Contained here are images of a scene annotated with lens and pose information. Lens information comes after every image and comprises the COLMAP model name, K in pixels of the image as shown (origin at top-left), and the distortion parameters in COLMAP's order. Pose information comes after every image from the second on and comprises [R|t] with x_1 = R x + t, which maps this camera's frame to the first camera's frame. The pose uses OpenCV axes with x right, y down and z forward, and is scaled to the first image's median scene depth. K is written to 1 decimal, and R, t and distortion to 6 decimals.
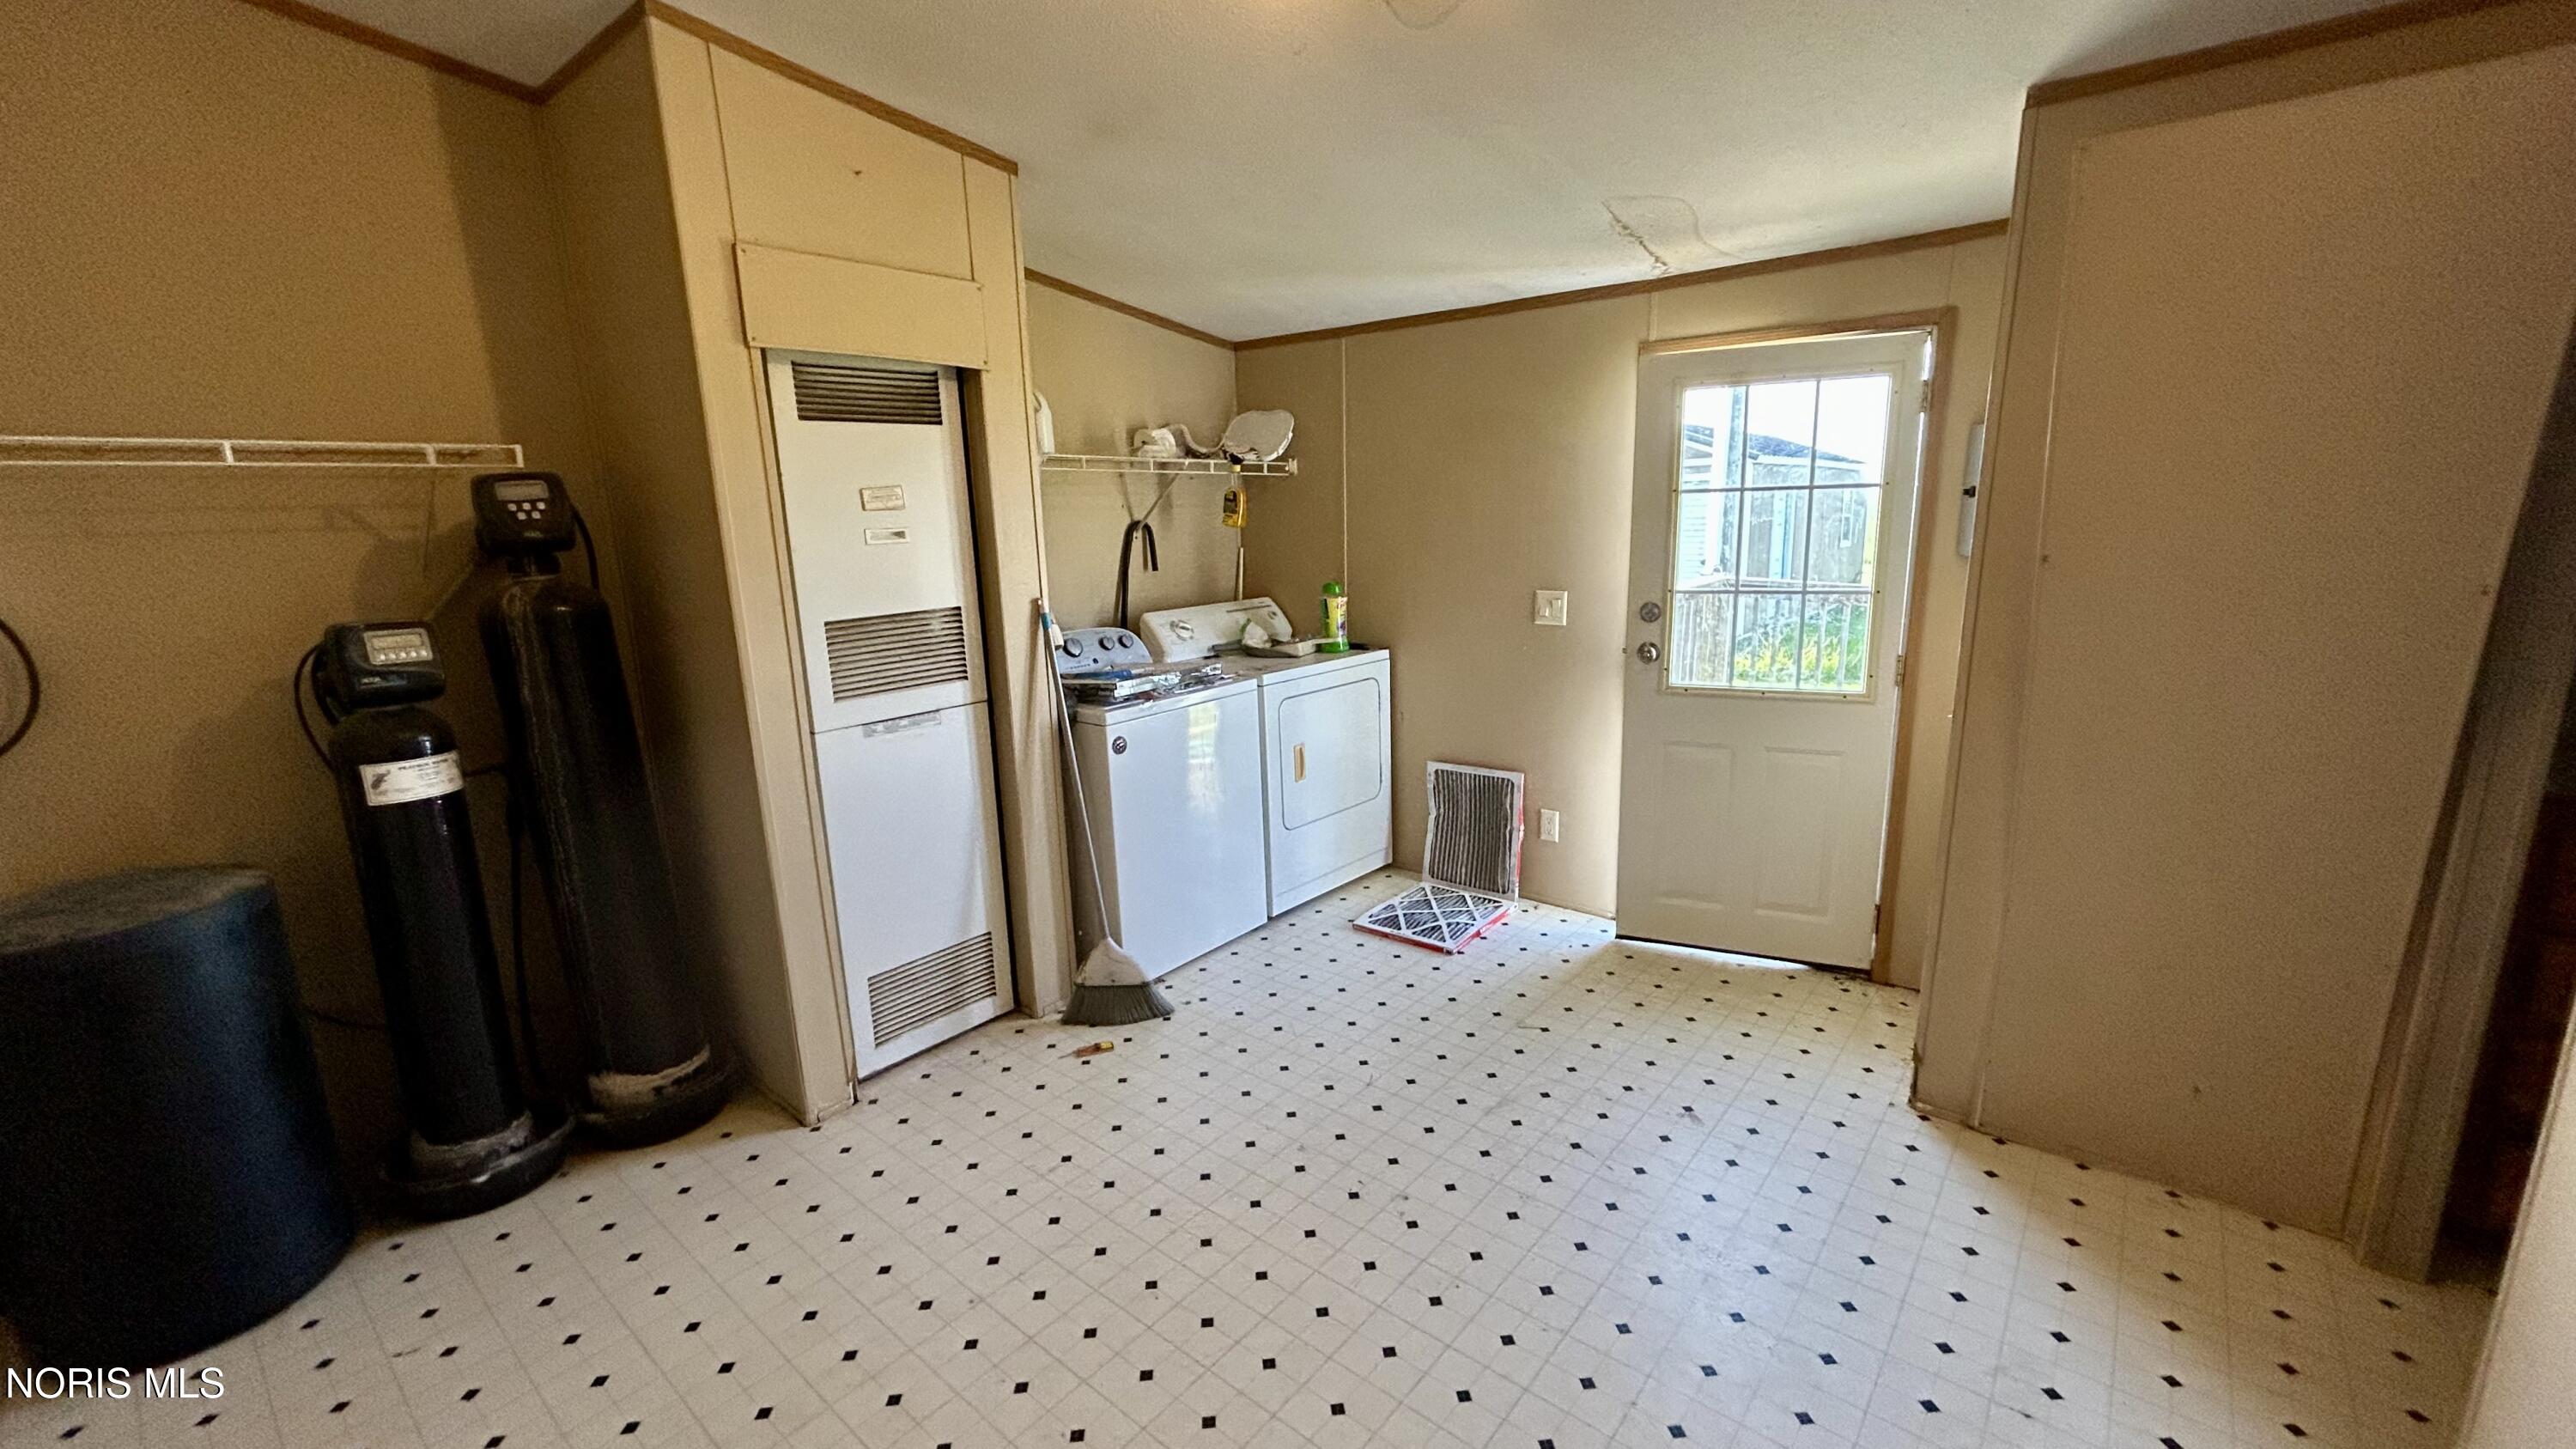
lens RADIAL K [[1034.8, 0, 1300.4], [0, 1034.8, 729.8], [0, 0, 1]] dist [-0.014460, 0.000070]
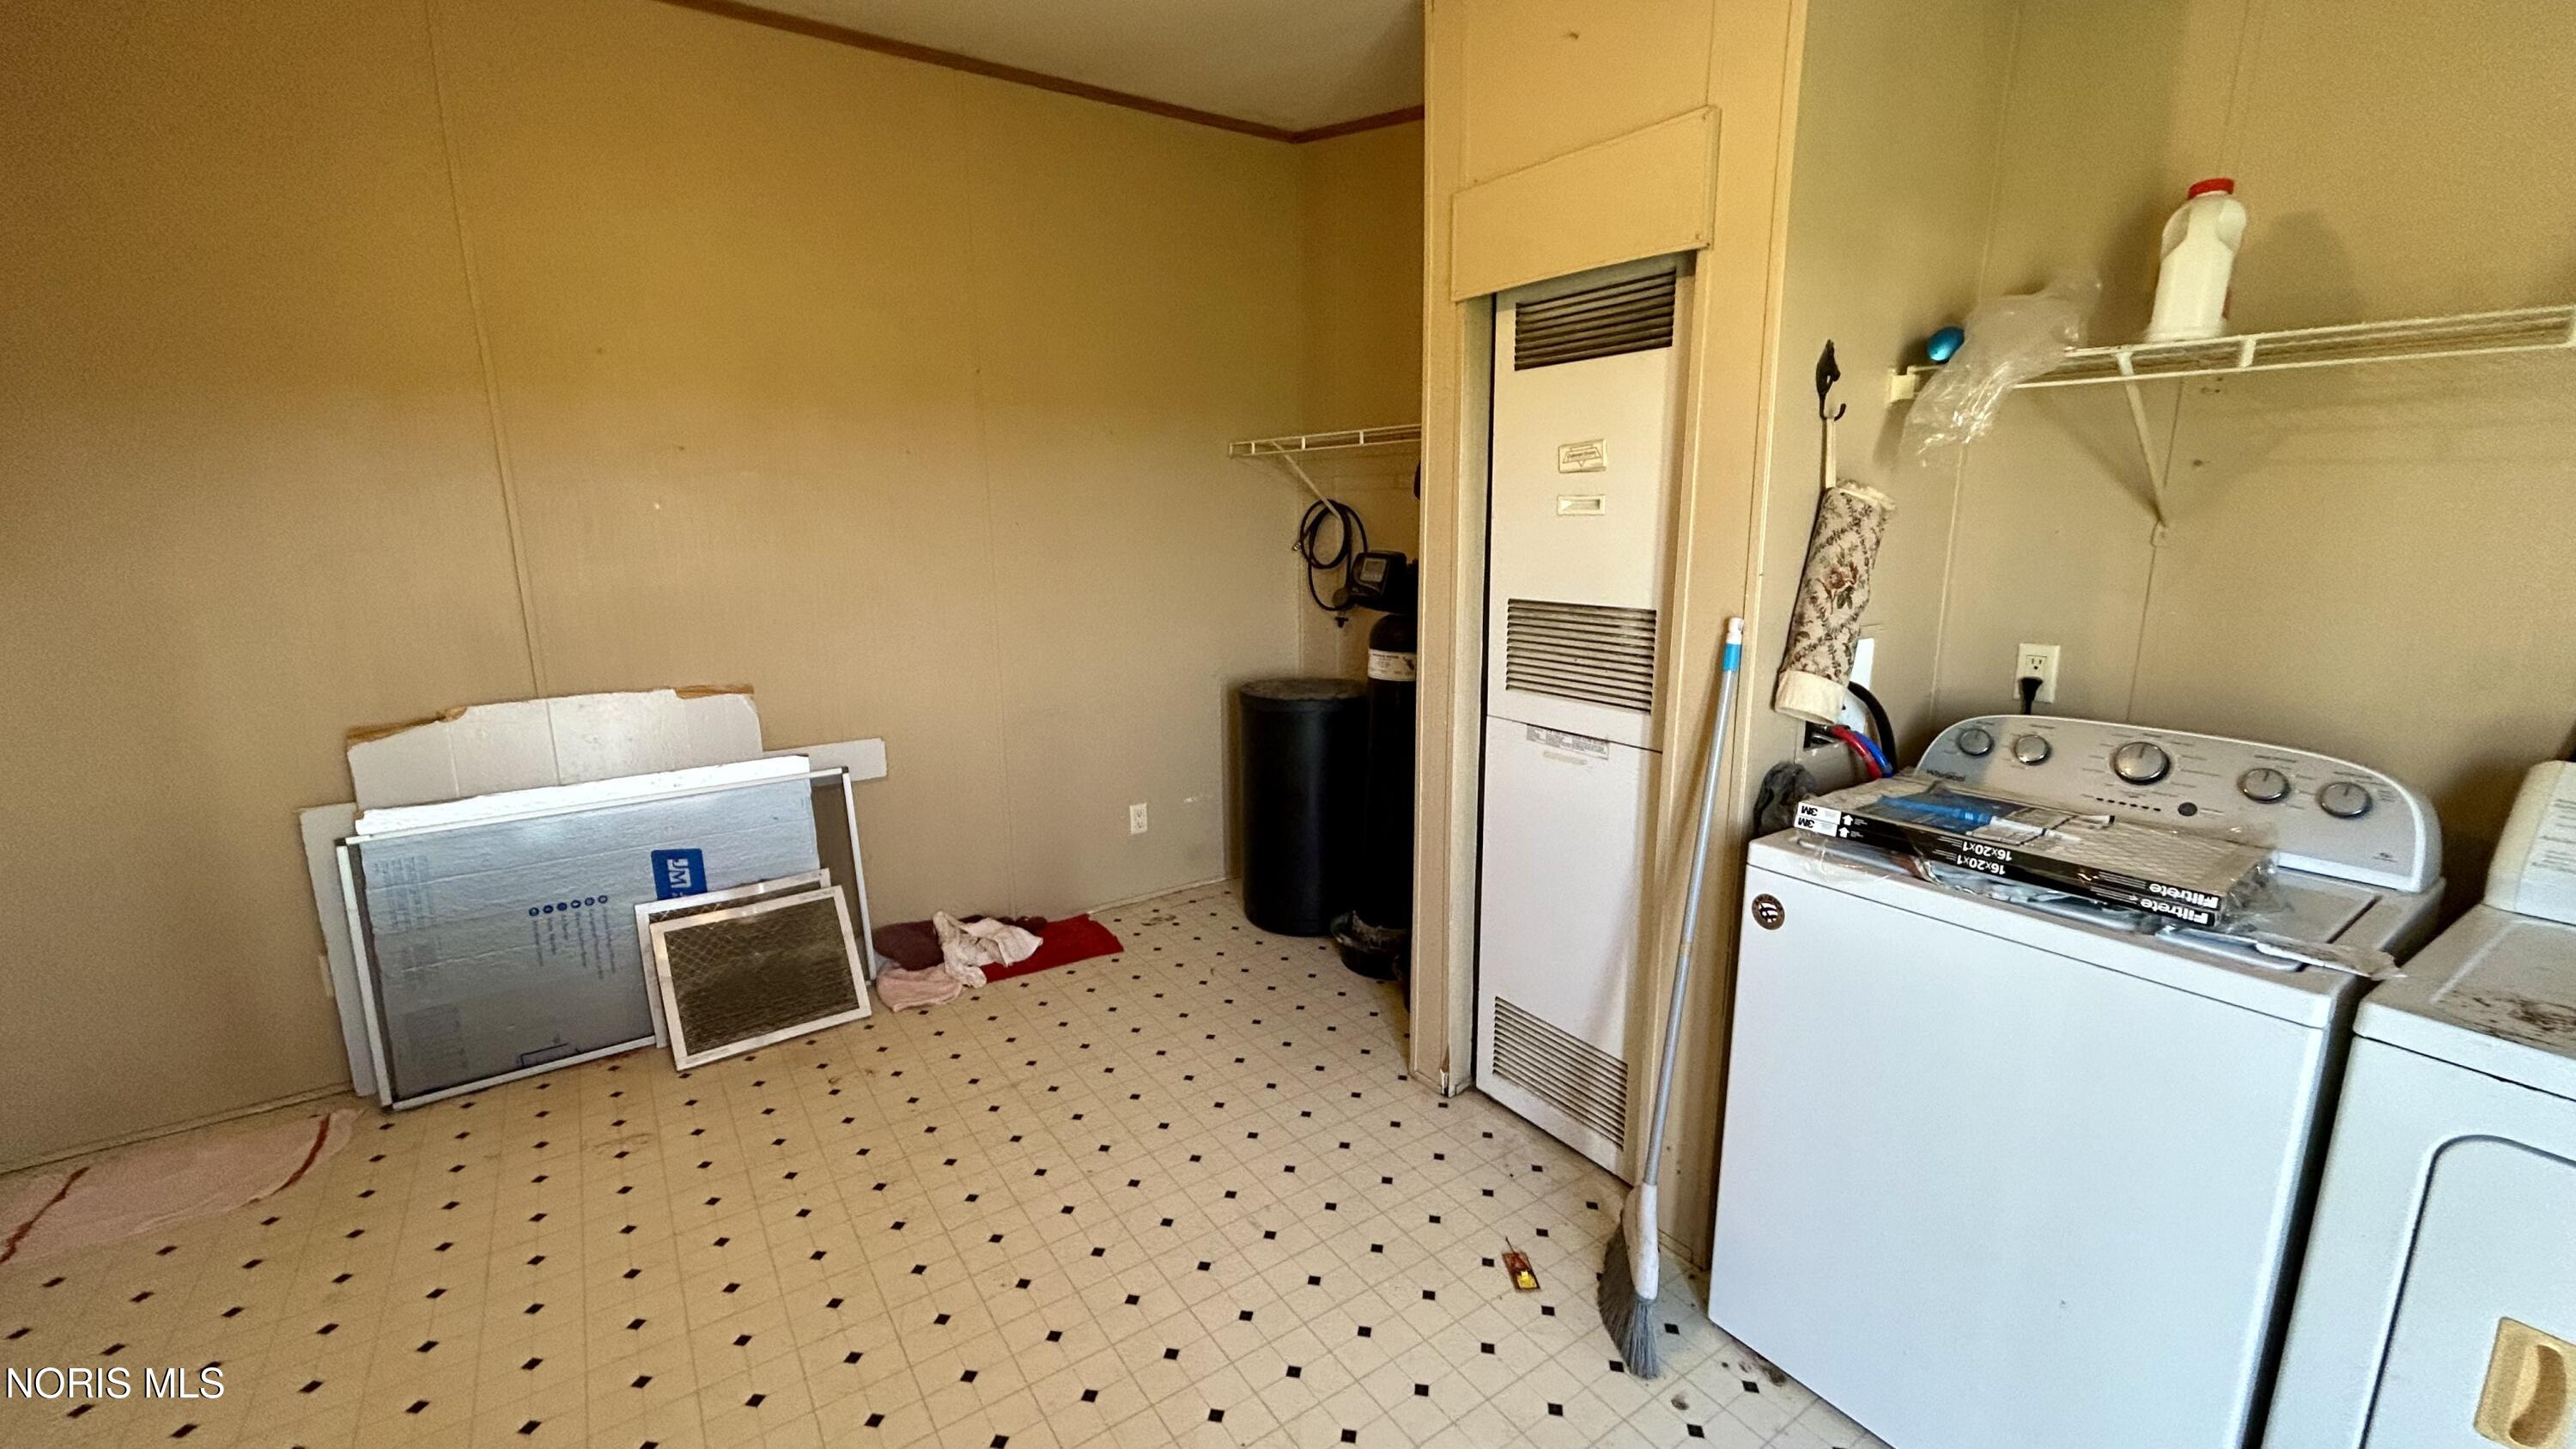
lens RADIAL K [[1034.8, 0, 1300.4], [0, 1034.8, 729.8], [0, 0, 1]] dist [-0.014460, 0.000070]
pose [[-0.282916, 0.227139, -0.931862, 0.430459], [-0.189773, 0.939092, 0.286517, -0.210311], [0.940184, 0.257902, -0.222579, 1.011216]]
